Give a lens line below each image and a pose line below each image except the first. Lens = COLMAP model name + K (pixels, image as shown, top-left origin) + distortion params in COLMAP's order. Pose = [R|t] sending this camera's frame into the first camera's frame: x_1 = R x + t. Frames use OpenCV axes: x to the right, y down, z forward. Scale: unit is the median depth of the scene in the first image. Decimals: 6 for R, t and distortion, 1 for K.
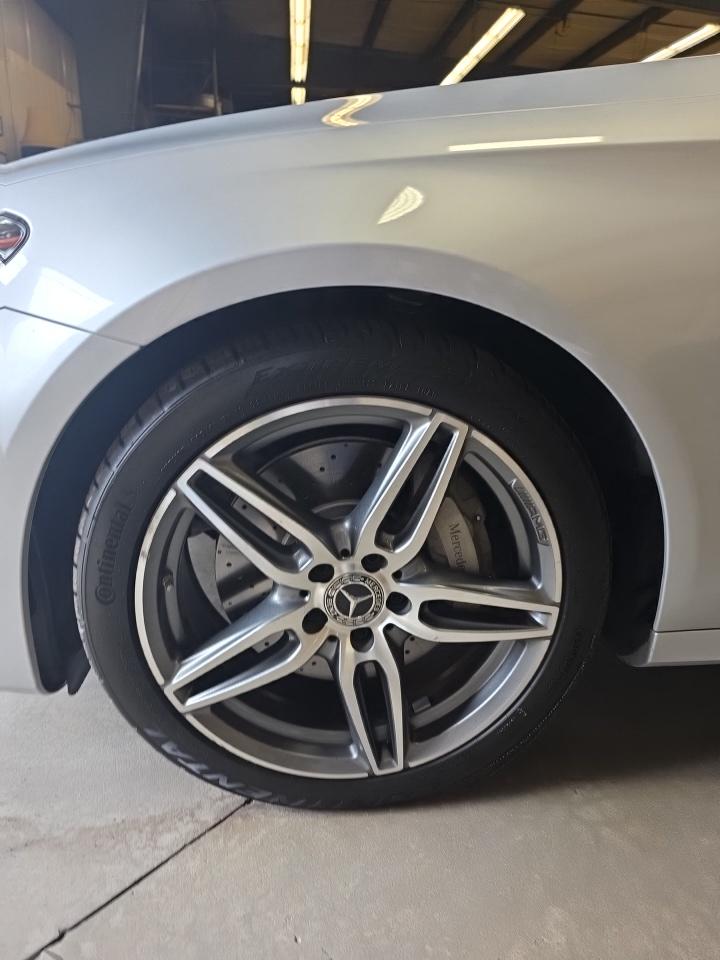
lens RADIAL K [[657.0, 0, 362.6], [0, 657.0, 464.3], [0, 0, 1]] dist [0.006008, -0.002547]
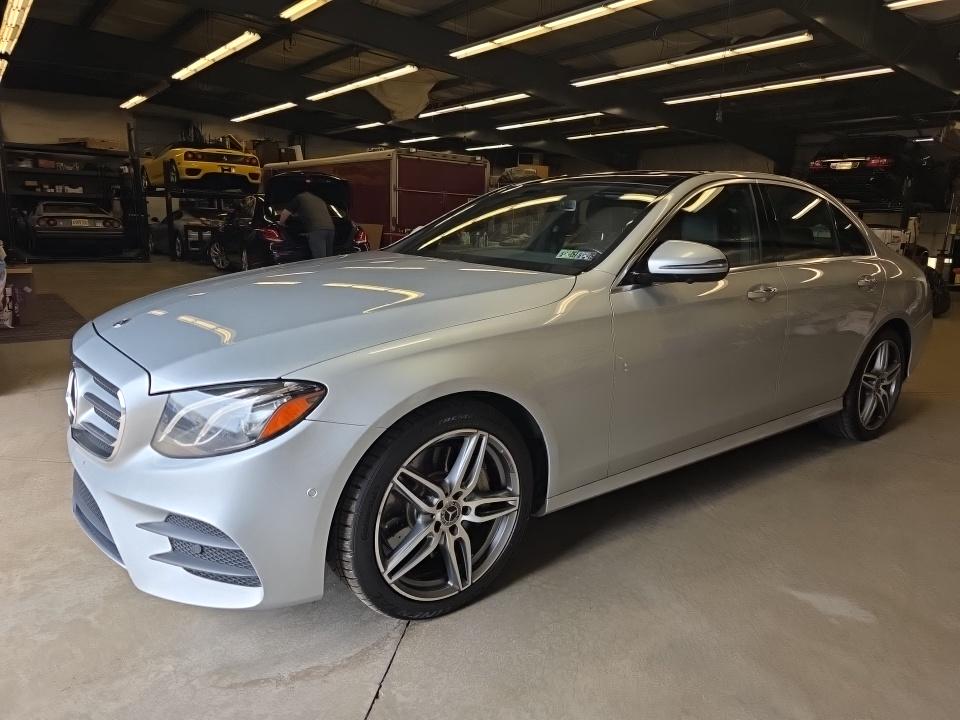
lens RADIAL K [[657.0, 0, 480.0], [0, 657.0, 360.0], [0, 0, 1]] dist [0.006008, -0.002547]
pose [[0.842720, -0.127367, 0.523068, -1.087966], [0.169838, 0.984892, -0.033807, -0.239816], [-0.510859, 0.117327, 0.851620, -1.137627]]
